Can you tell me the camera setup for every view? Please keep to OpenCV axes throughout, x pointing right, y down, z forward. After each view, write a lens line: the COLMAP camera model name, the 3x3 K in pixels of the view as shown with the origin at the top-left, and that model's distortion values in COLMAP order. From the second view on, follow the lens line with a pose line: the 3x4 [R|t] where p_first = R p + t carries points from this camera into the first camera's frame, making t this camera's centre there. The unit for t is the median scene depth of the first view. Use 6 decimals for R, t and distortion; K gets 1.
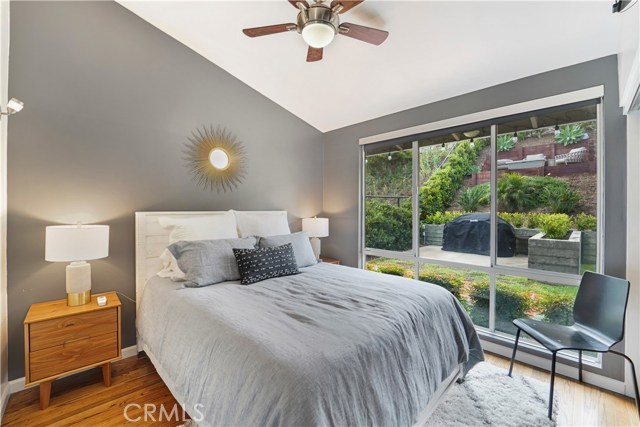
lens RADIAL K [[265.2, 0, 322.1], [0, 265.2, 205.7], [0, 0, 1]] dist [-0.019700, -0.000065]
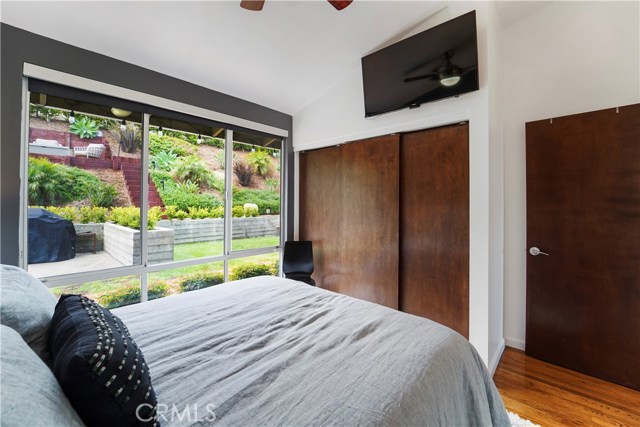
lens RADIAL K [[265.2, 0, 322.1], [0, 265.2, 205.7], [0, 0, 1]] dist [-0.019700, -0.000065]
pose [[-0.047831, -0.013218, 0.998768, -0.630211], [-0.015180, 0.999807, 0.012505, 0.001302], [-0.998740, -0.014563, -0.048022, 0.797344]]
